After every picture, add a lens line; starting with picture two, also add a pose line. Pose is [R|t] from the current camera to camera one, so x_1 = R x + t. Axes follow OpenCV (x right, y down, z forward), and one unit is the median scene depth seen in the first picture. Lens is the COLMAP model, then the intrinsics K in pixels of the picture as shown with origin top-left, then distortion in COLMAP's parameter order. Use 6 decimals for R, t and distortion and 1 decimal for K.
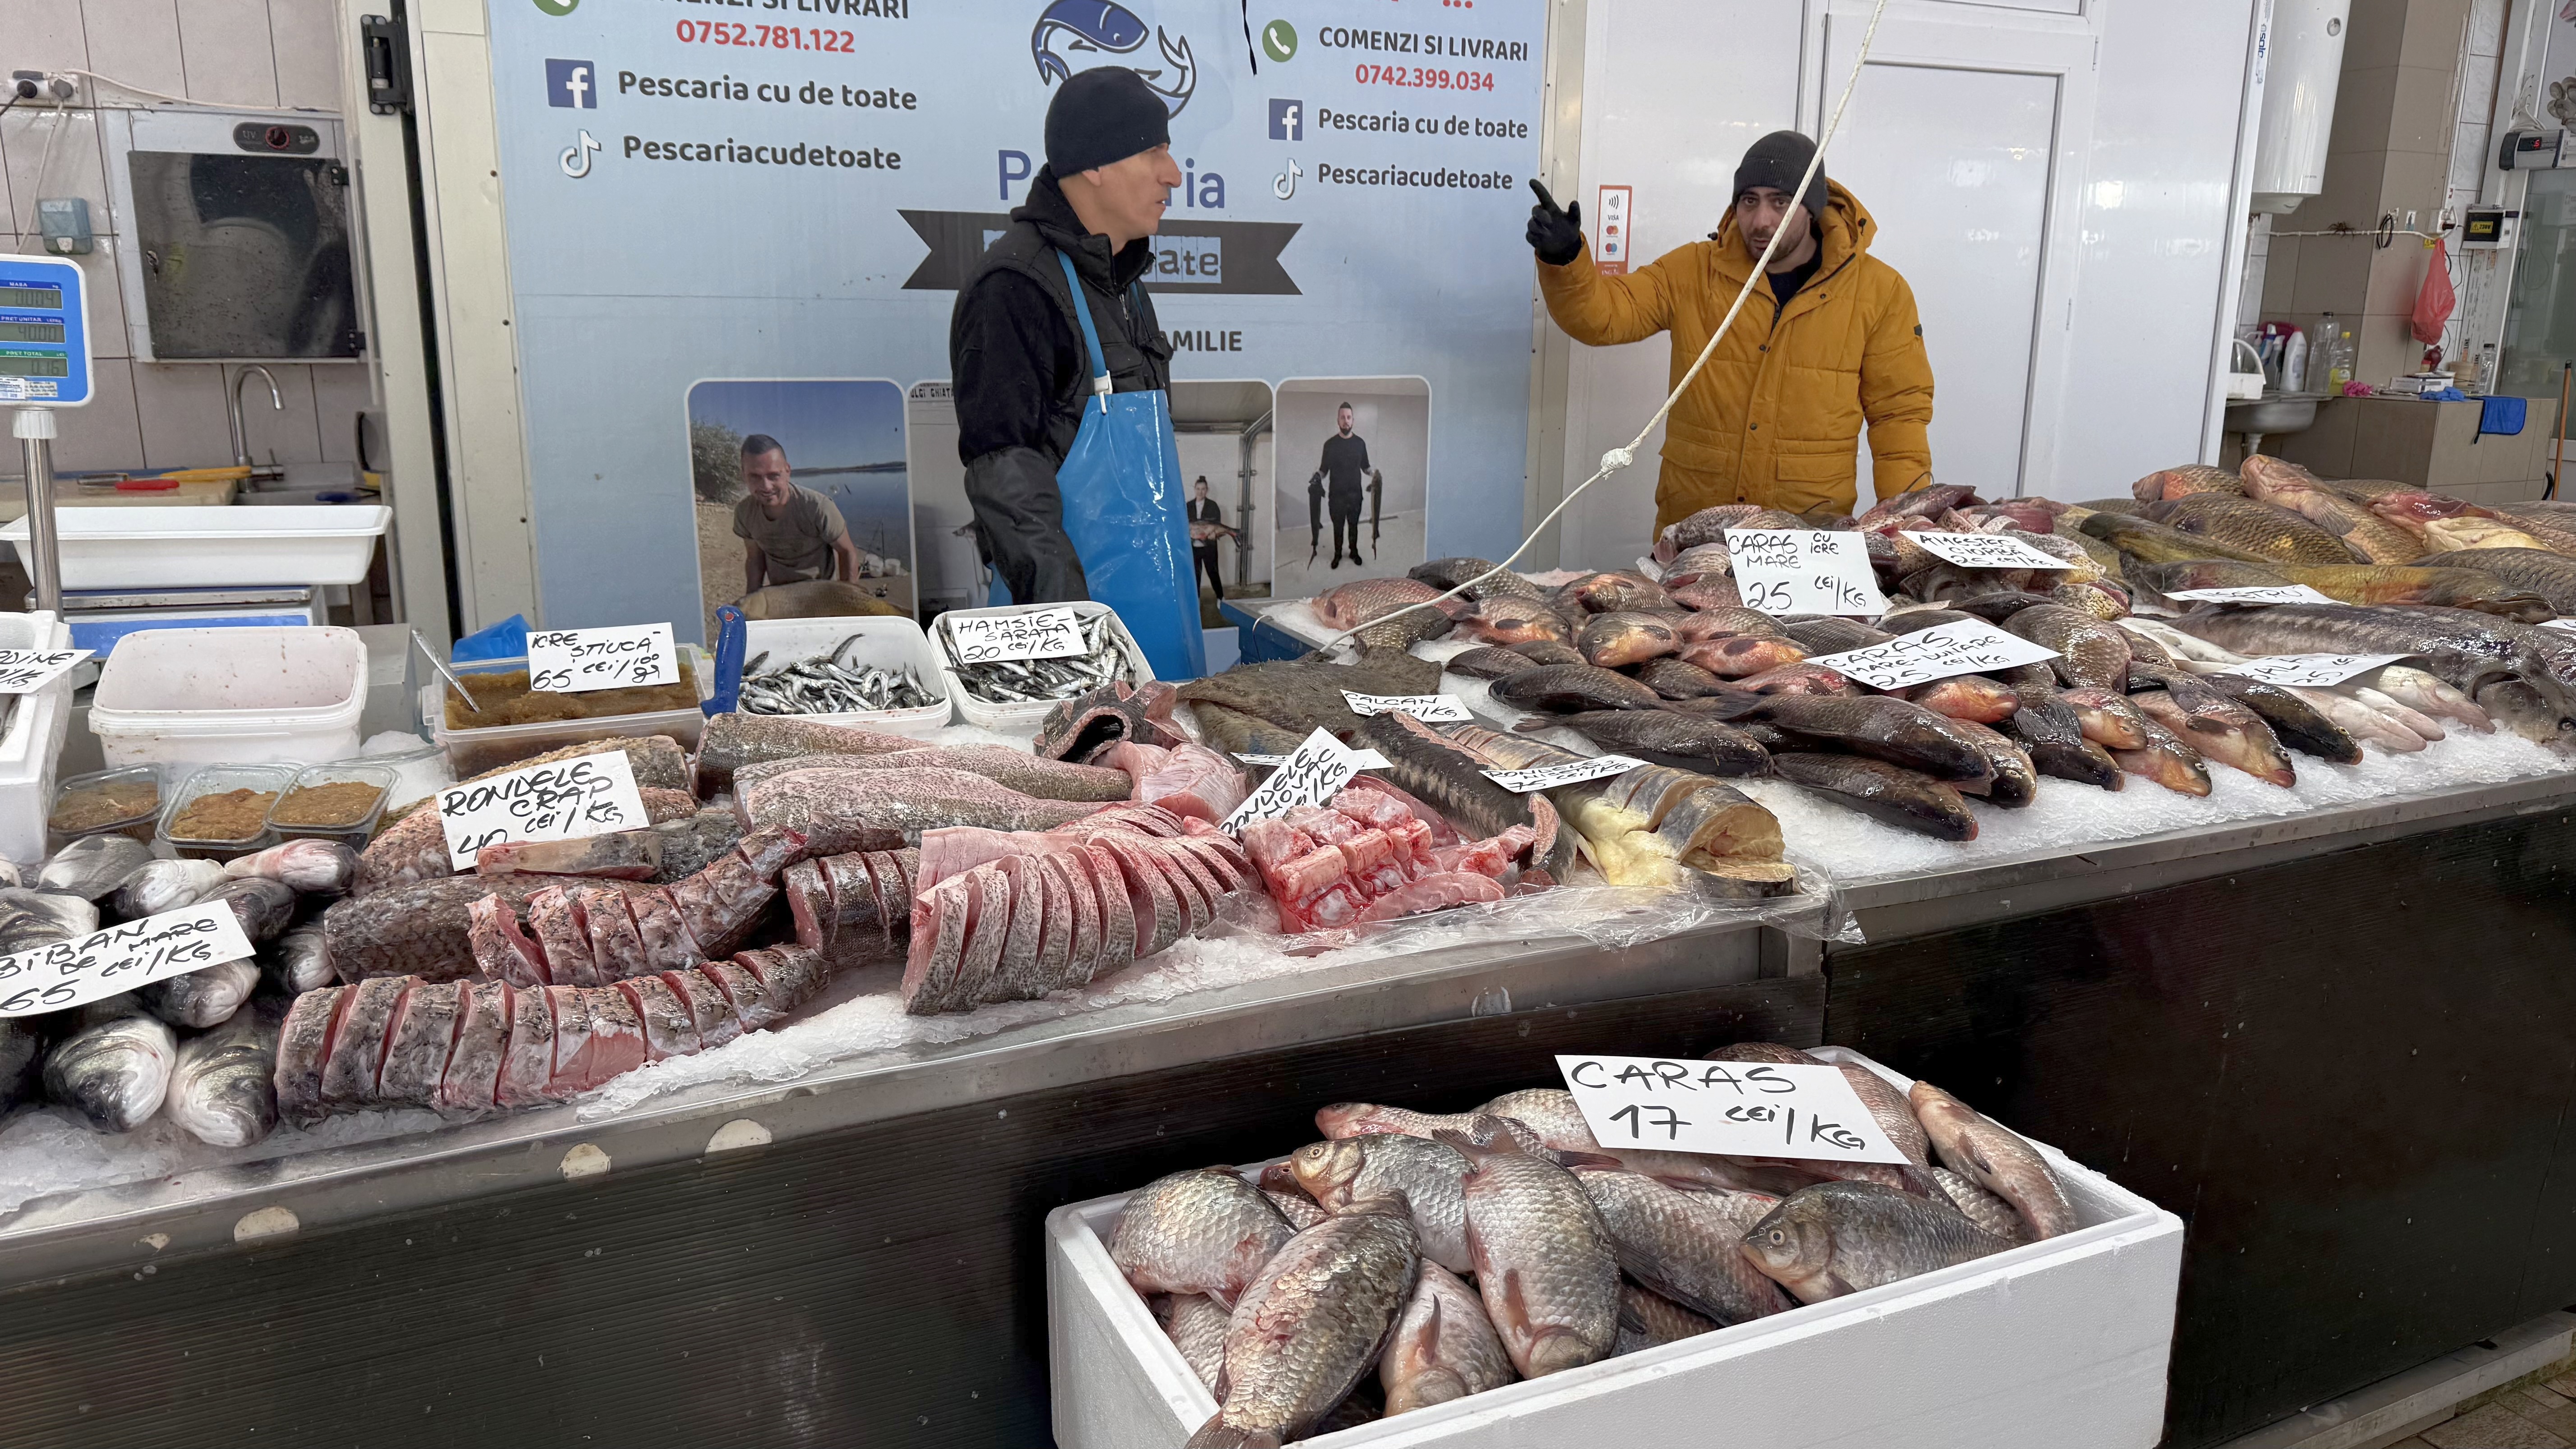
lens RADIAL K [[1846.4, 0, 1288.0], [0, 1846.4, 724.5], [0, 0, 1]] dist [0.073826, -0.100047]
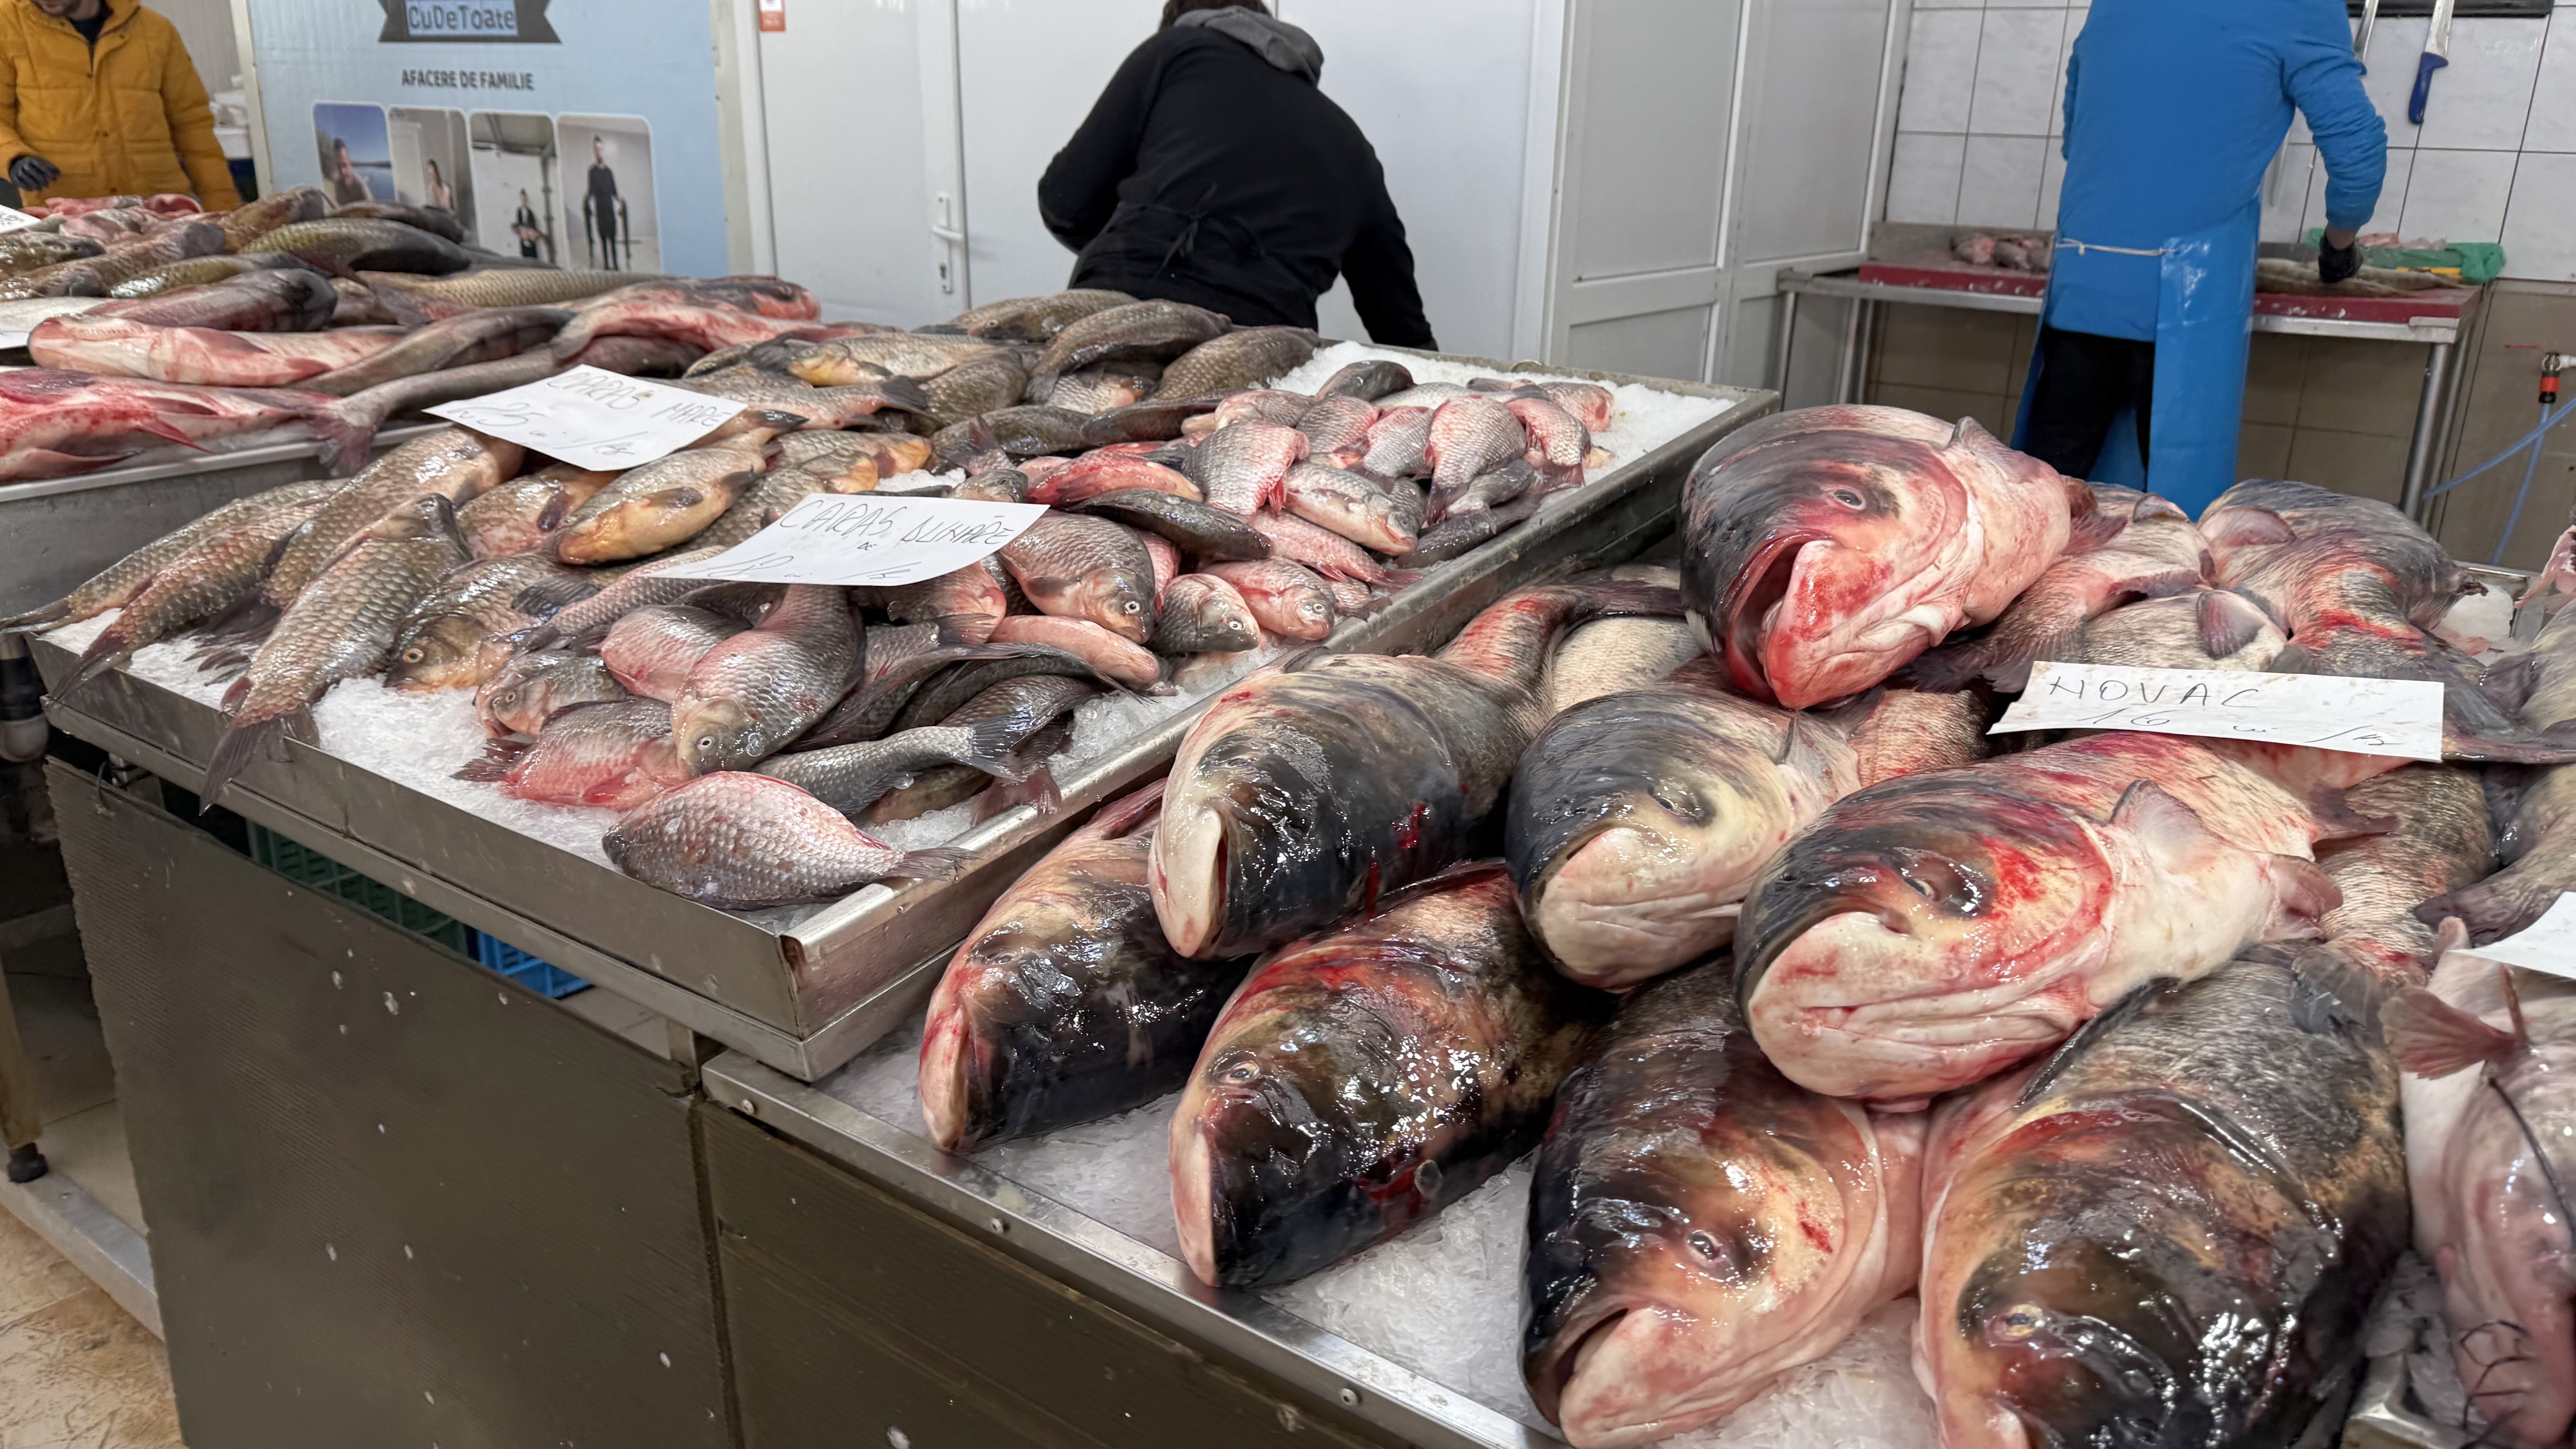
lens RADIAL K [[1910.6, 0, 1377.2], [0, 1910.6, 719.4], [0, 0, 1]] dist [0.108030, -0.228584]
pose [[0.485679, 0.270447, -0.831249, 1.431384], [-0.225733, 0.957486, 0.179628, -0.154356], [0.844488, 0.100399, 0.526079, 0.819245]]
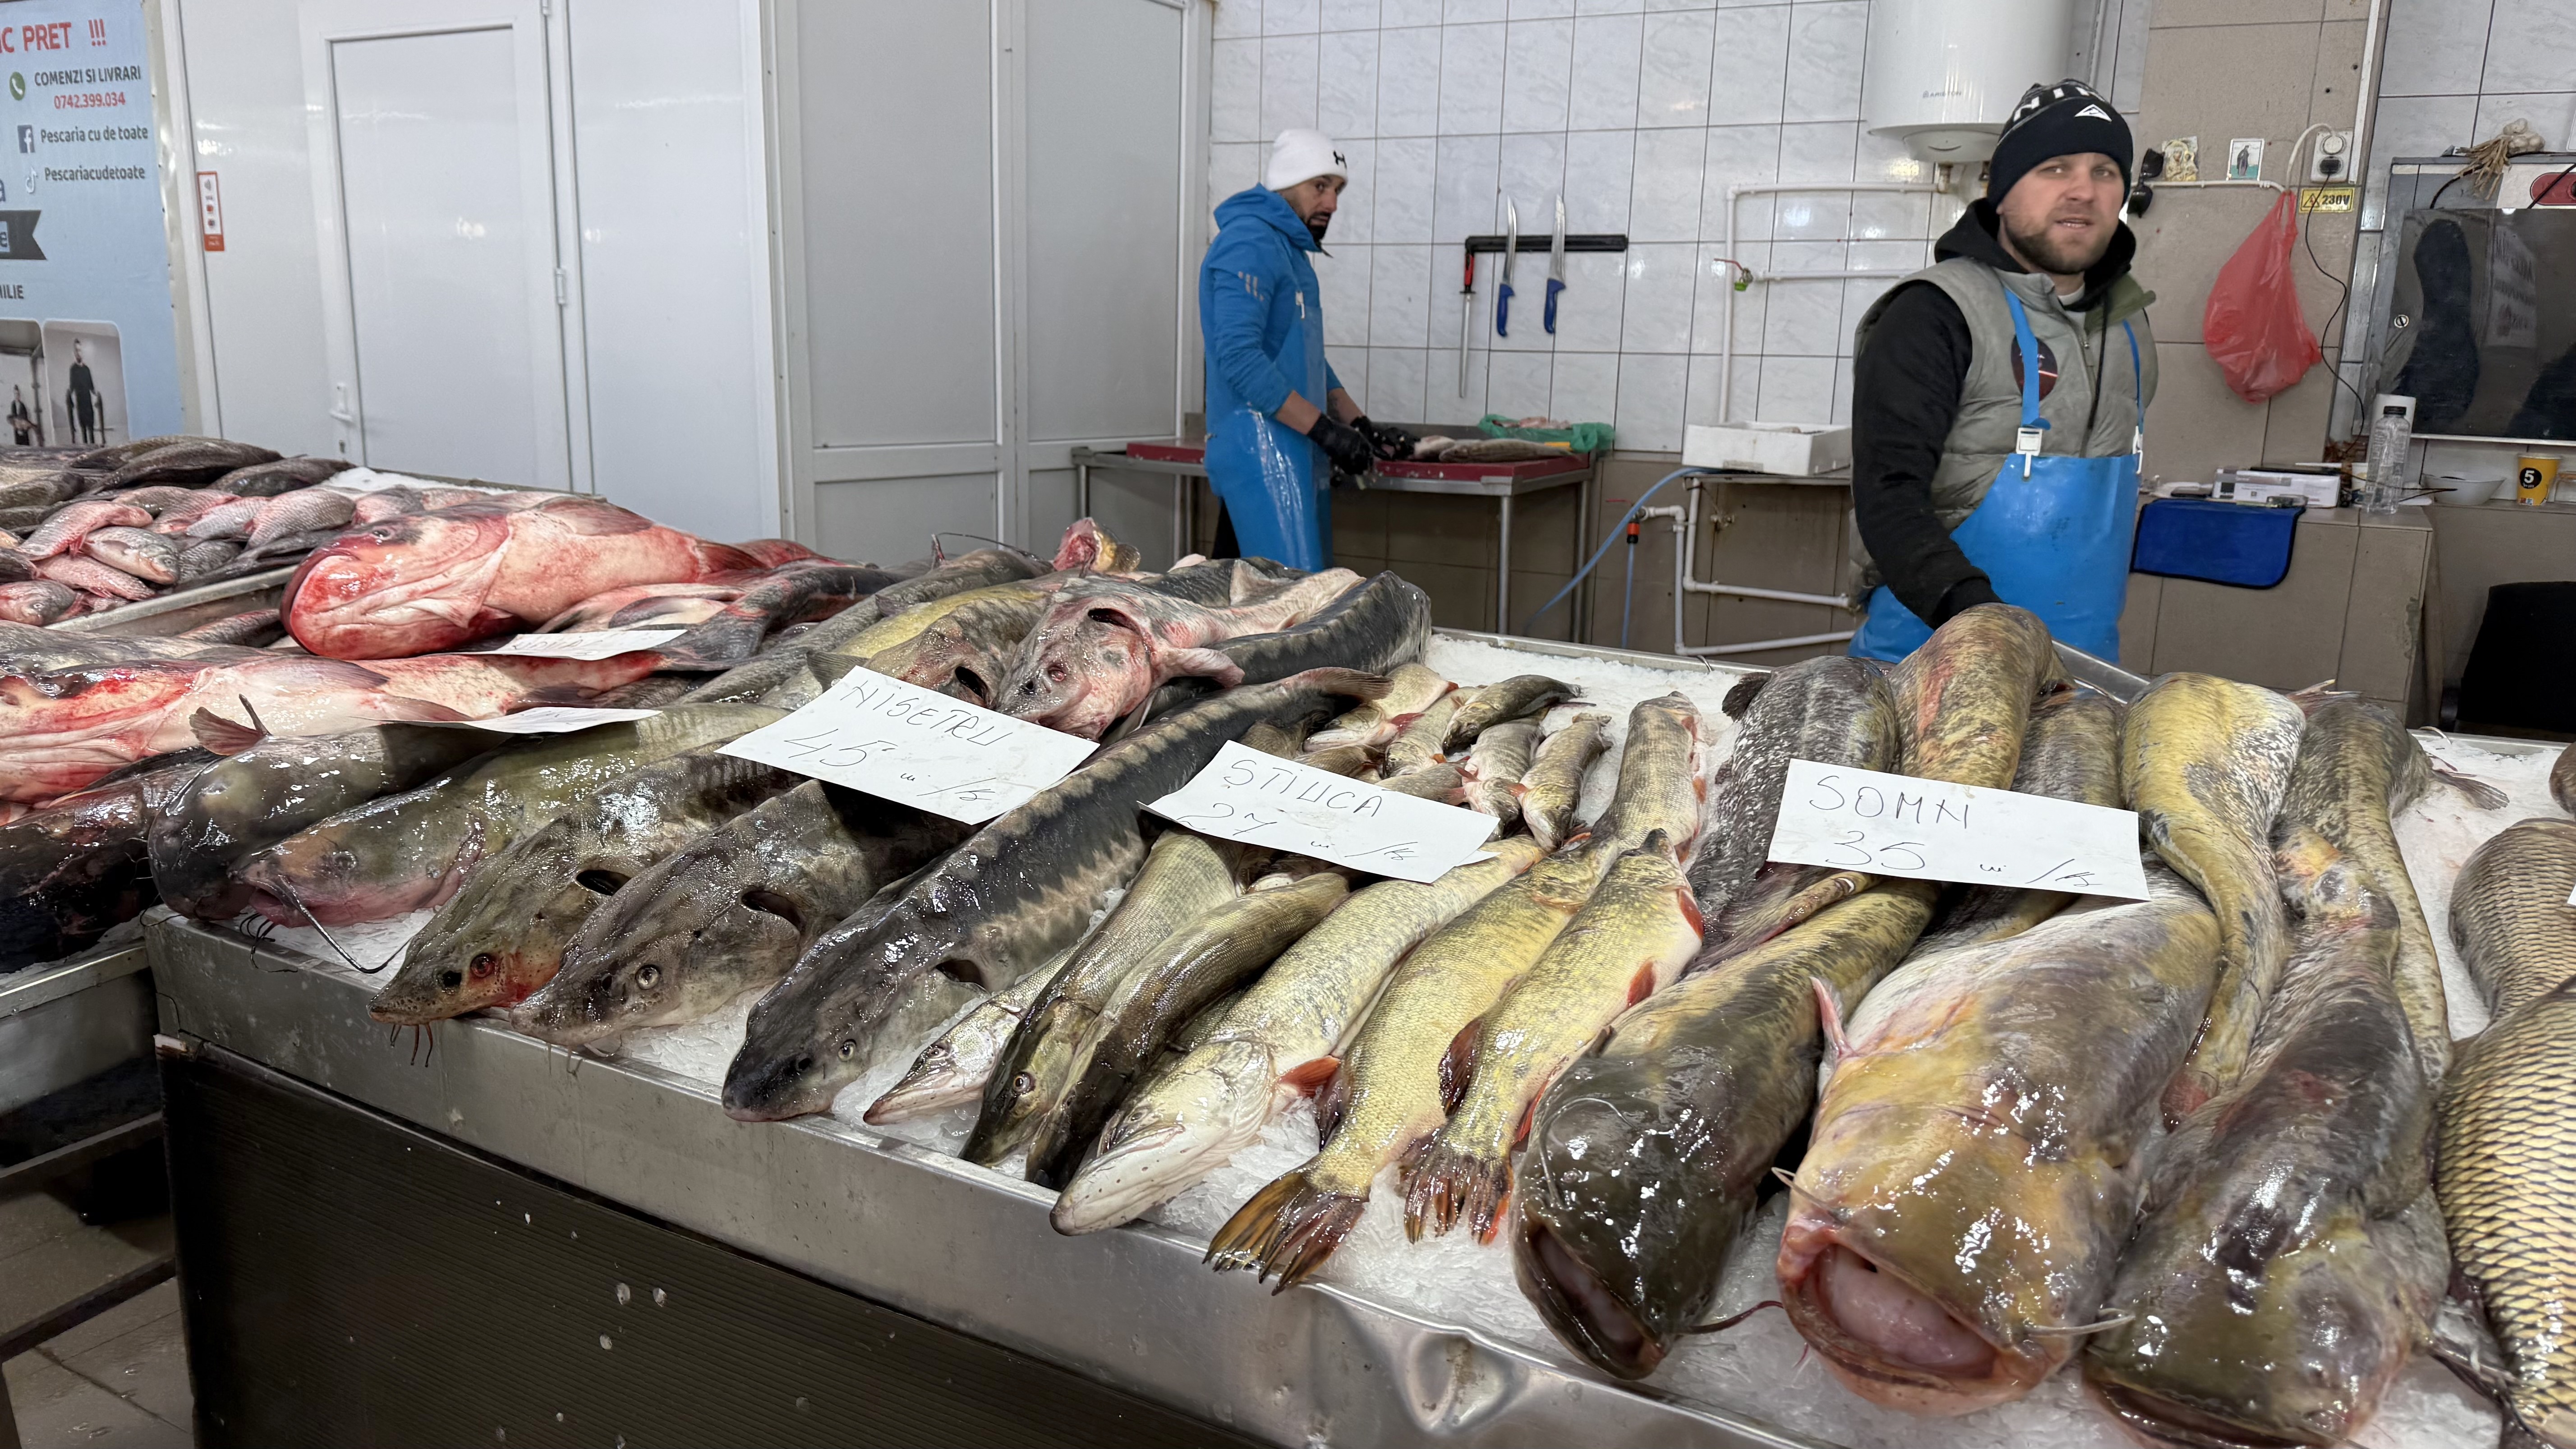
lens RADIAL K [[1846.4, 0, 1288.0], [0, 1846.4, 724.5], [0, 0, 1]] dist [0.073826, -0.100047]
pose [[0.570051, 0.179669, -0.801723, 1.716803], [-0.215372, 0.974352, 0.065219, -0.182295], [0.792878, 0.135490, 0.594126, 0.941771]]
